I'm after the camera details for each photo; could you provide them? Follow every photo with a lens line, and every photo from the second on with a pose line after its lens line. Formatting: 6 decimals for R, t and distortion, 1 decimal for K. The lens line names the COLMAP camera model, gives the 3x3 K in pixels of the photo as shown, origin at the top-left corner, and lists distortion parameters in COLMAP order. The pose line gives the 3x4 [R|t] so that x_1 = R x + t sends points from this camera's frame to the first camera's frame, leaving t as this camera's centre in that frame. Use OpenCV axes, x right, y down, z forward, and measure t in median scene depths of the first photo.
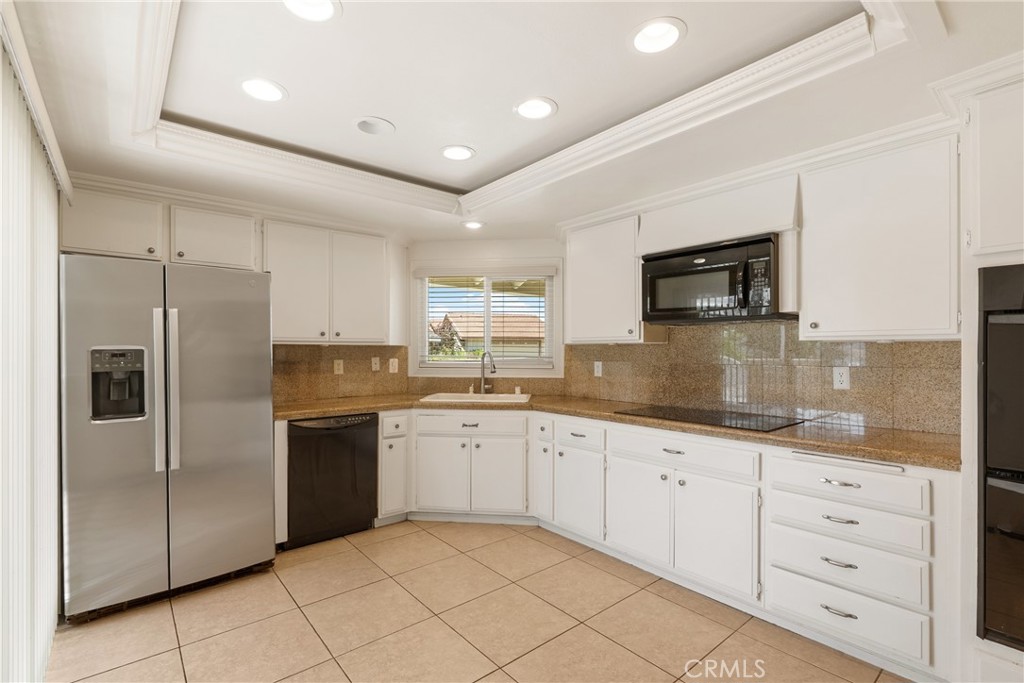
lens RADIAL K [[468.5, 0, 509.8], [0, 468.5, 353.0], [0, 0, 1]] dist [-0.001184, 0.000049]
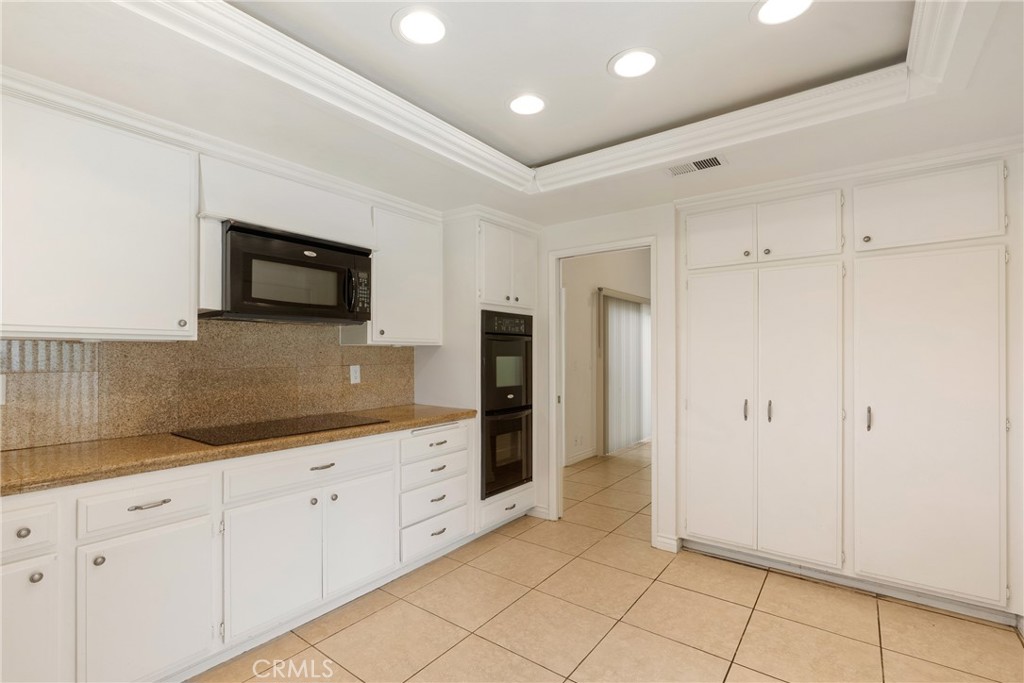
lens RADIAL K [[464.4, 0, 510.1], [0, 464.4, 355.9], [0, 0, 1]] dist [-0.000513, -0.000036]
pose [[-0.224878, -0.006117, 0.974368, -0.467402], [0.004436, 0.999964, 0.007301, -0.002519], [-0.974377, 0.005964, -0.224843, 0.689855]]
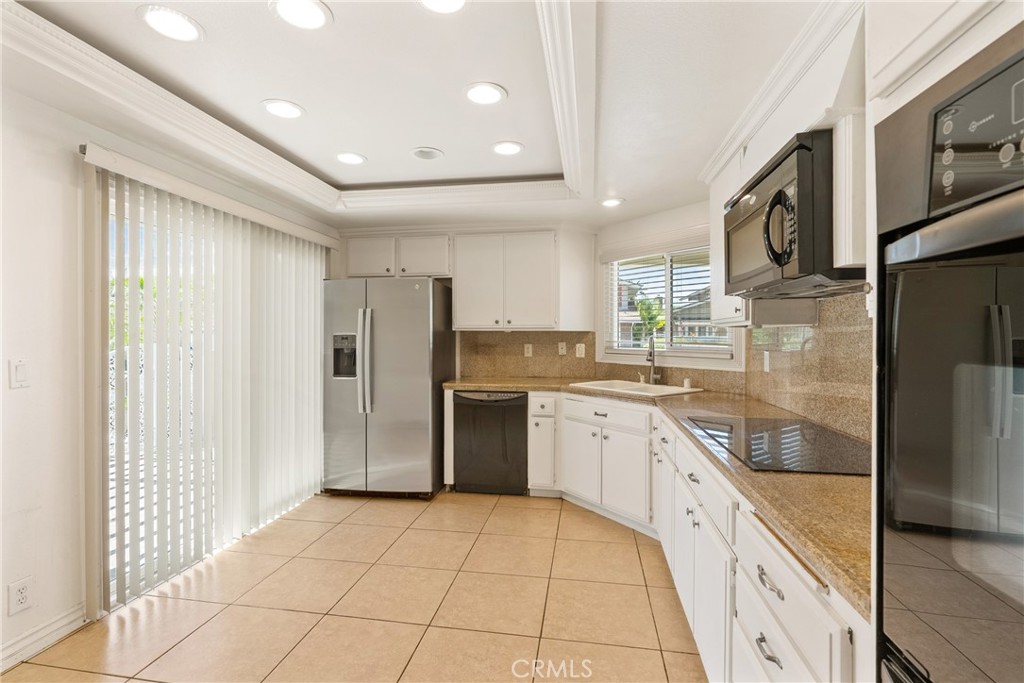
lens RADIAL K [[472.8, 0, 512.0], [0, 472.8, 341.5], [0, 0, 1]] dist [0.000995, 0.000274]
pose [[0.652174, 0.009605, -0.758008, 0.541584], [-0.005253, 0.999953, 0.008151, -0.000836], [0.758051, -0.001334, 0.652194, 0.246669]]
